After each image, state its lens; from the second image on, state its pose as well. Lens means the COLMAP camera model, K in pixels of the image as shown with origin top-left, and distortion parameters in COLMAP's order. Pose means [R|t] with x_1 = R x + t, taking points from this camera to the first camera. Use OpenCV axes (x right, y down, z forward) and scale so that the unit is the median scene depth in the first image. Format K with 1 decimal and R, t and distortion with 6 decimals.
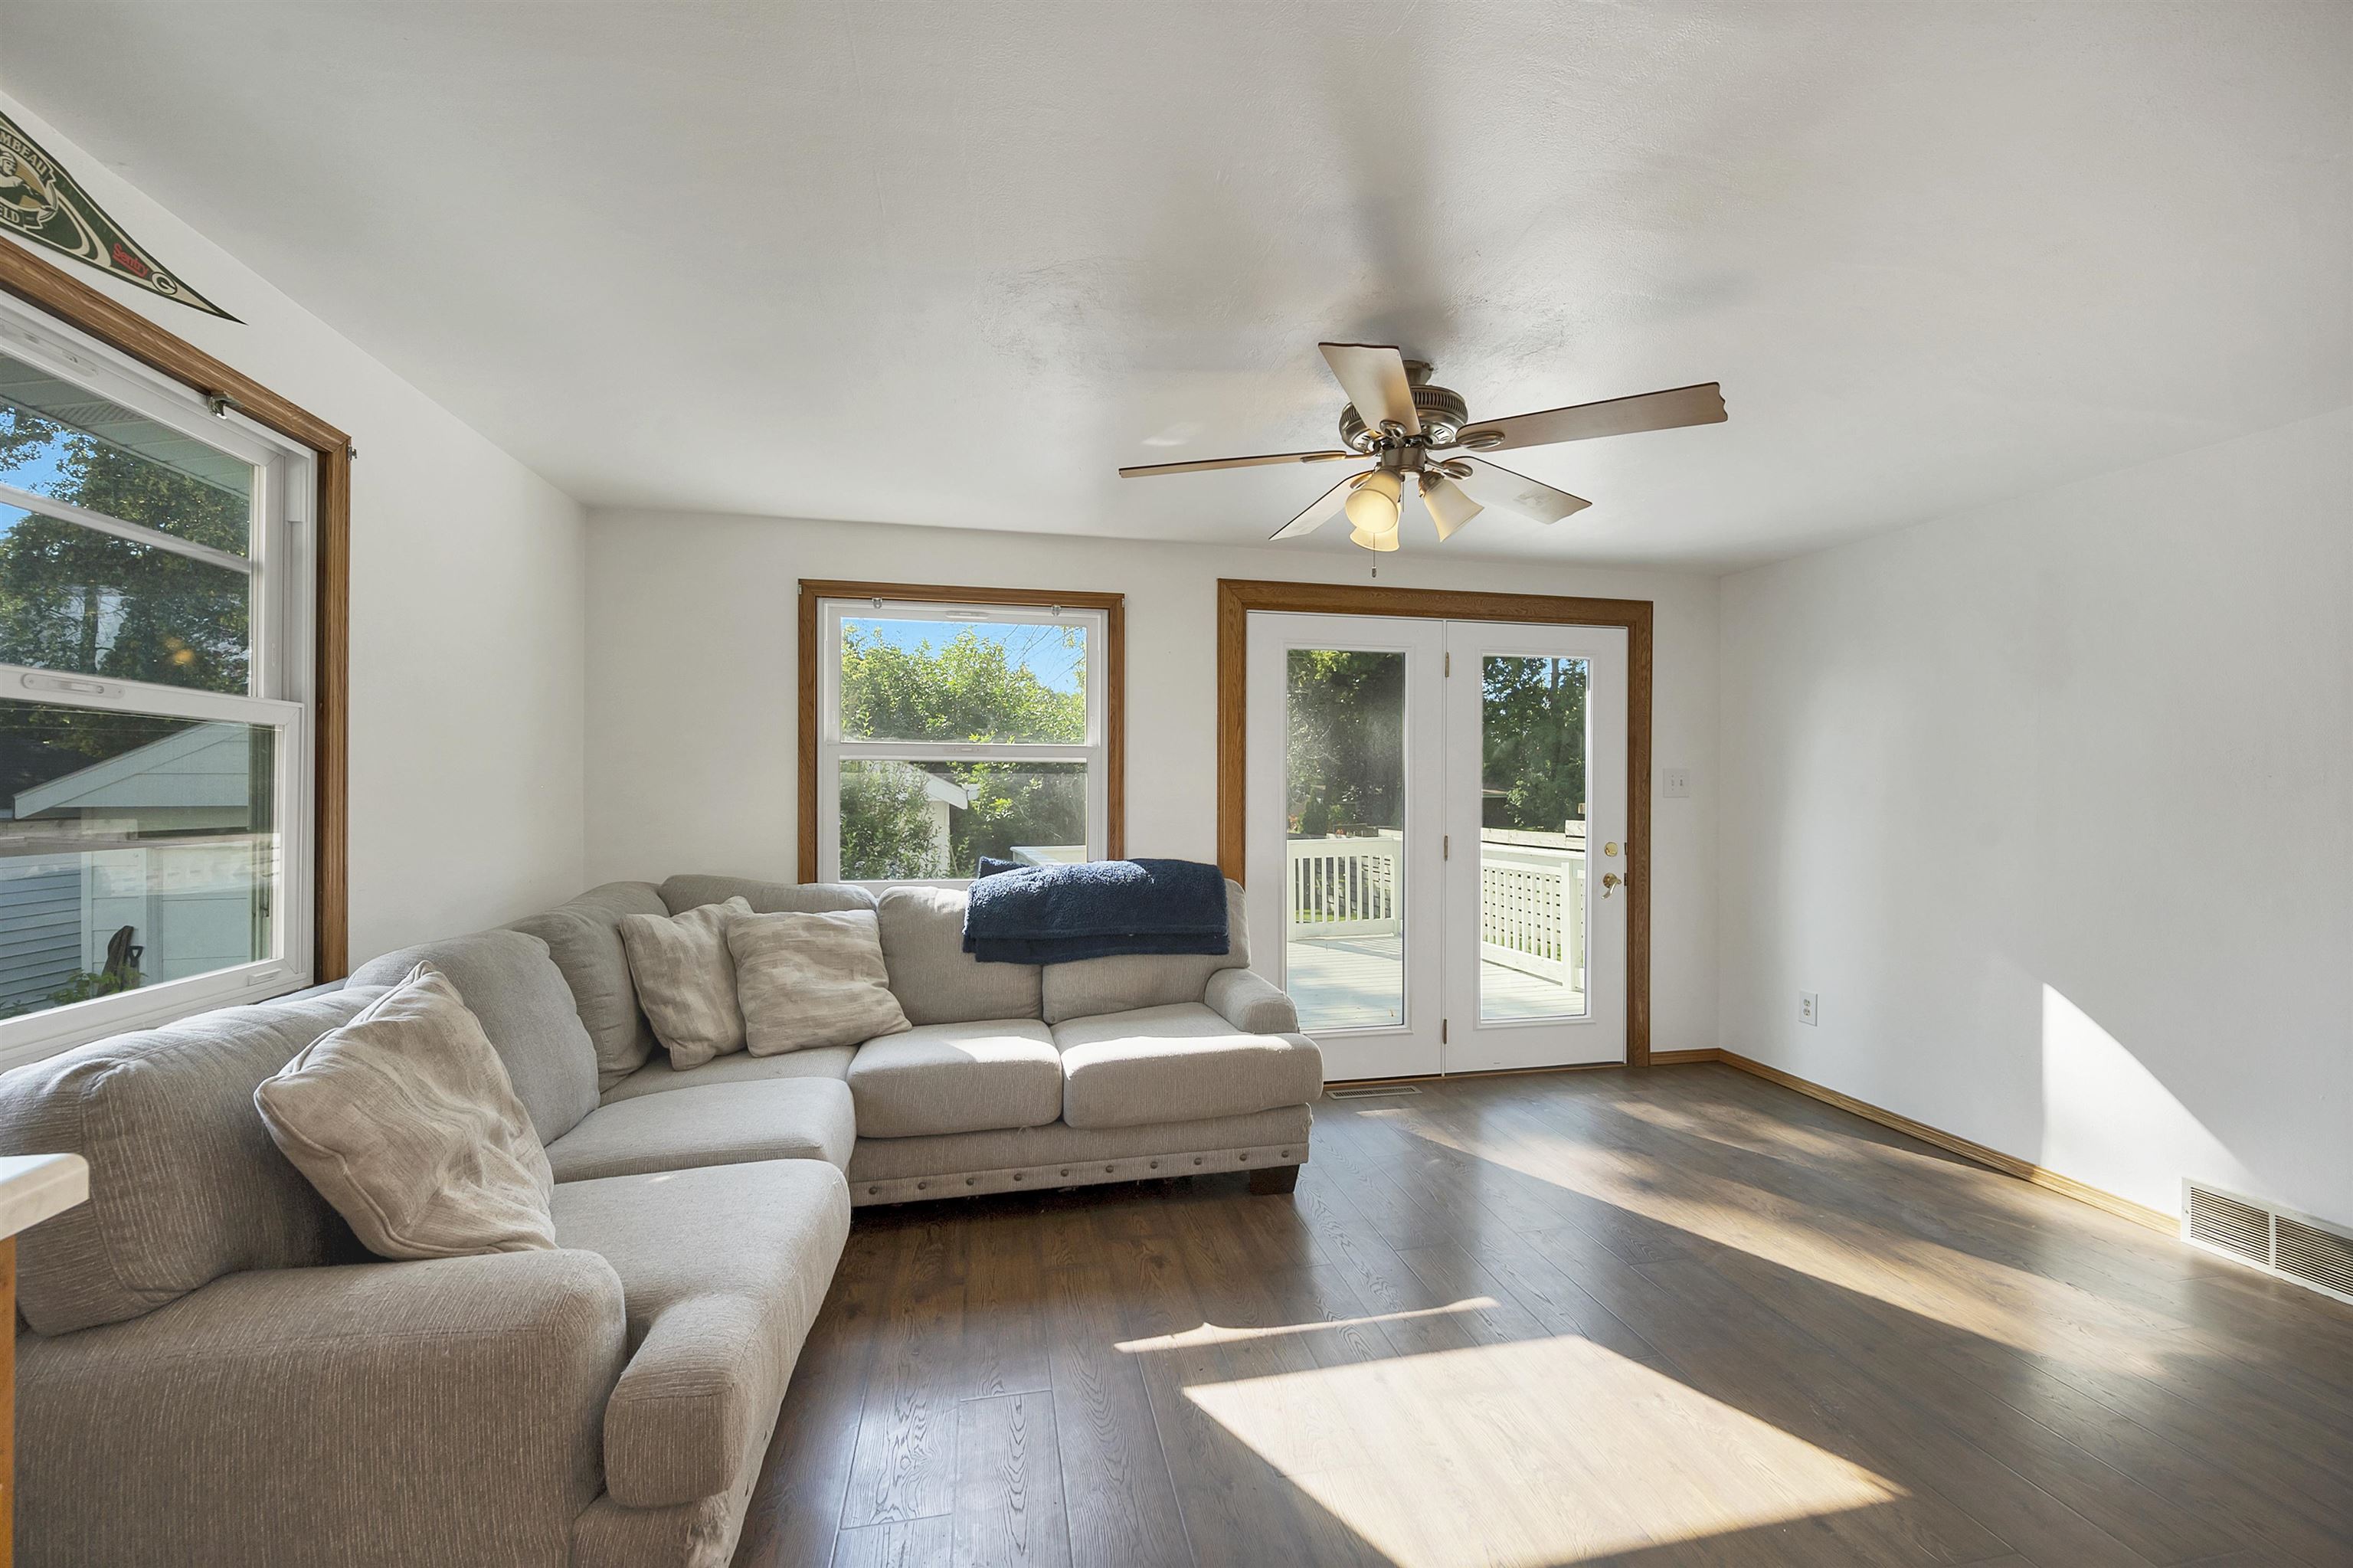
lens RADIAL K [[955.4, 0, 1178.8], [0, 955.4, 792.0], [0, 0, 1]] dist [0.001253, -0.000418]
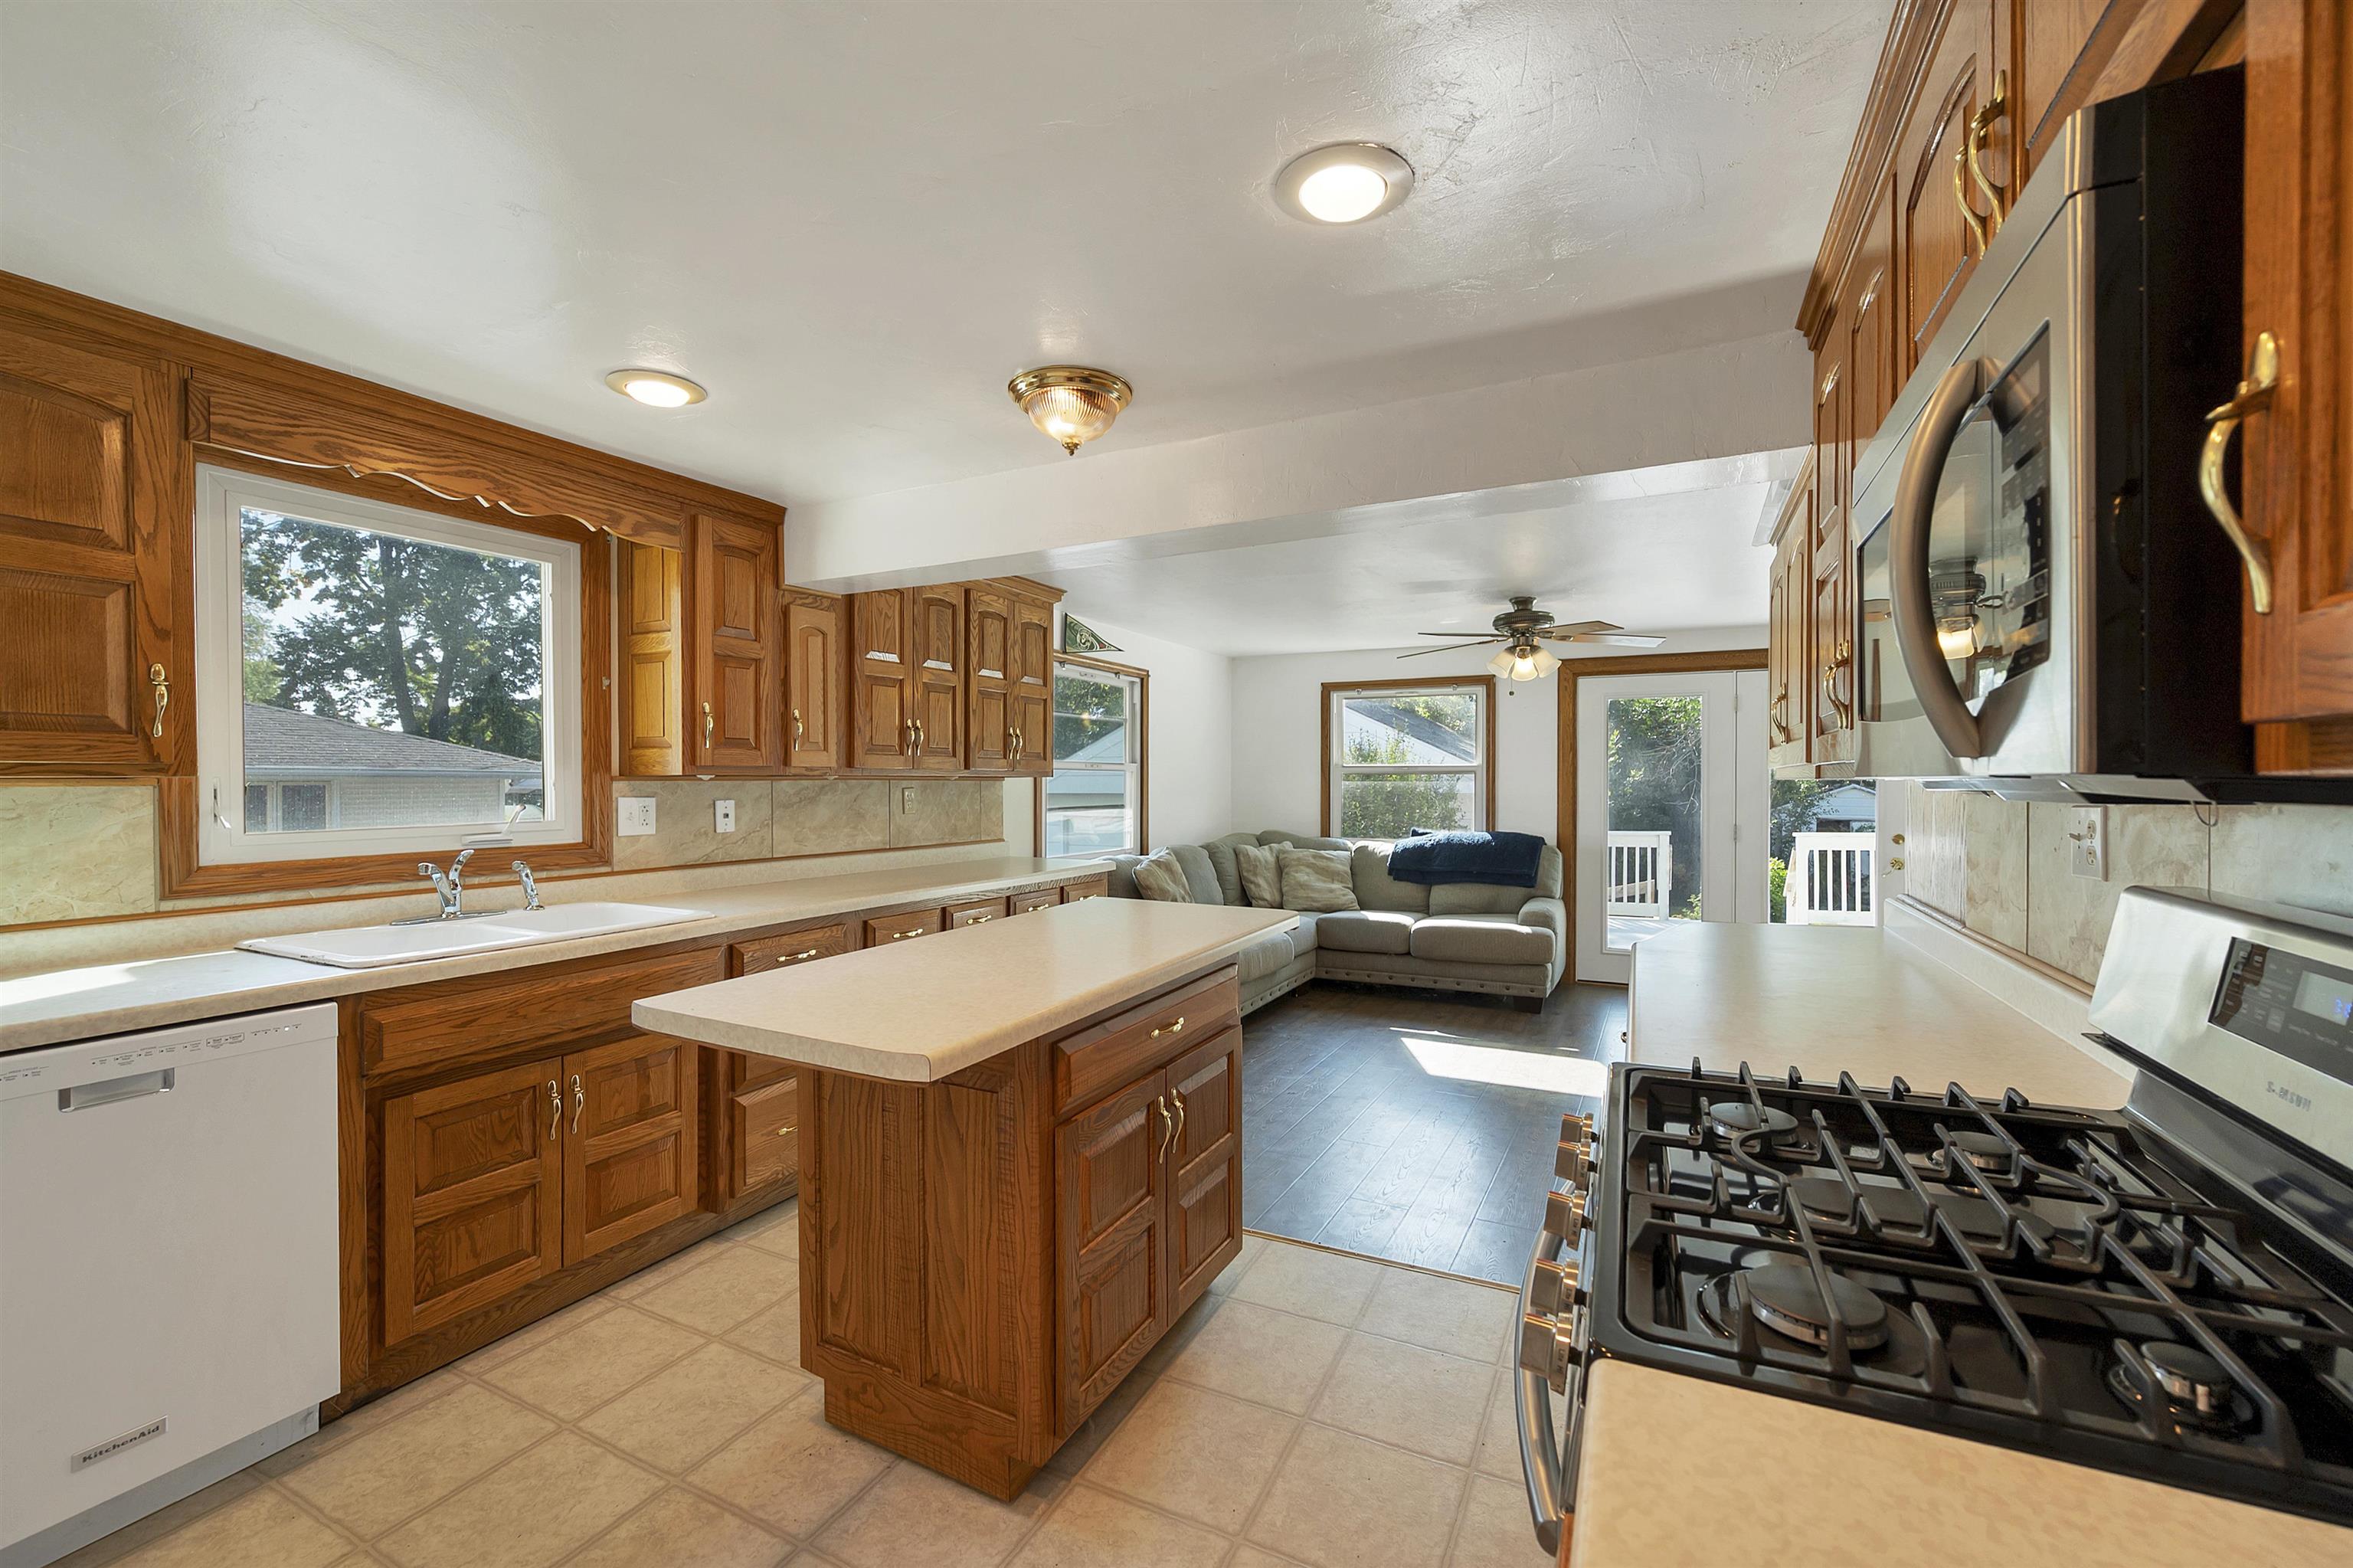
lens RADIAL K [[961.7, 0, 1186.4], [0, 961.7, 787.7], [0, 0, 1]] dist [-0.001718, -0.000094]
pose [[0.781865, 0.003851, -0.623436, 0.729397], [0.001310, 0.999969, 0.007821, -0.027833], [0.623446, -0.006932, 0.781836, -0.849236]]
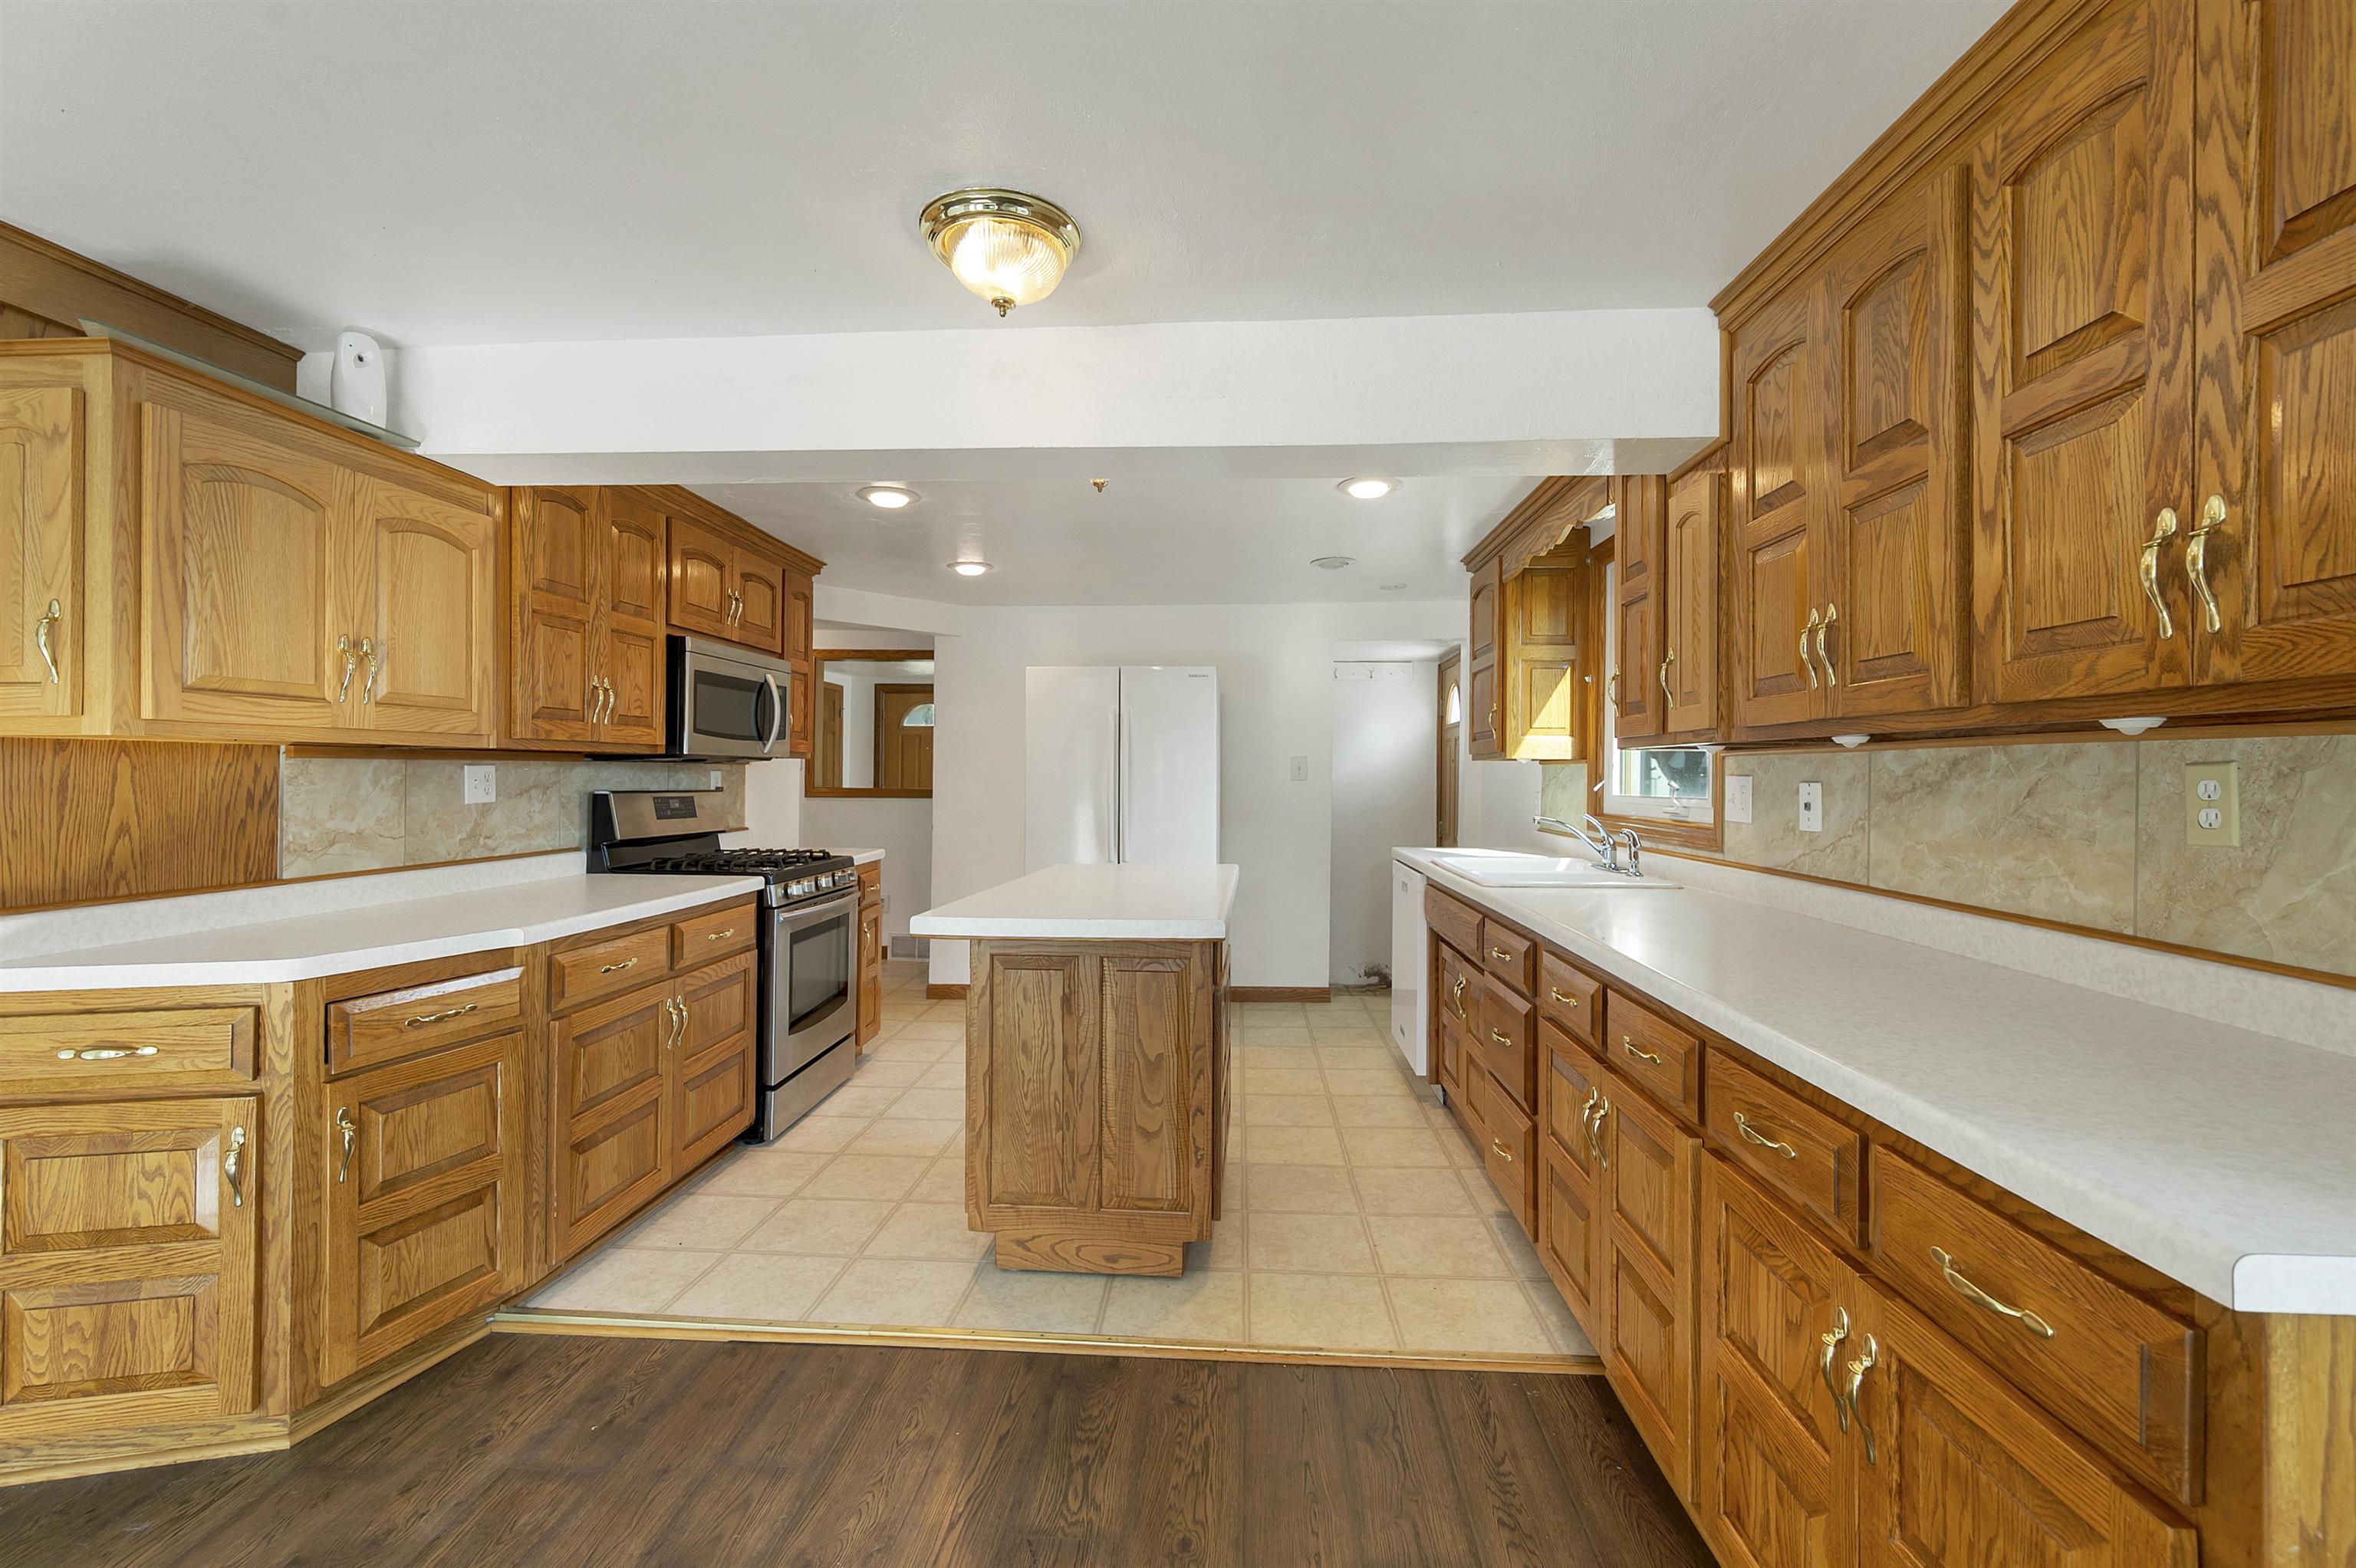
lens RADIAL K [[966.4, 0, 1180.0], [0, 966.4, 770.1], [0, 0, 1]] dist [-0.001645, 0.001126]
pose [[-0.962286, -0.004706, 0.271998, -0.130939], [-0.005820, 0.999978, -0.003290, -0.009547], [-0.271976, -0.004749, -0.962292, 0.549370]]
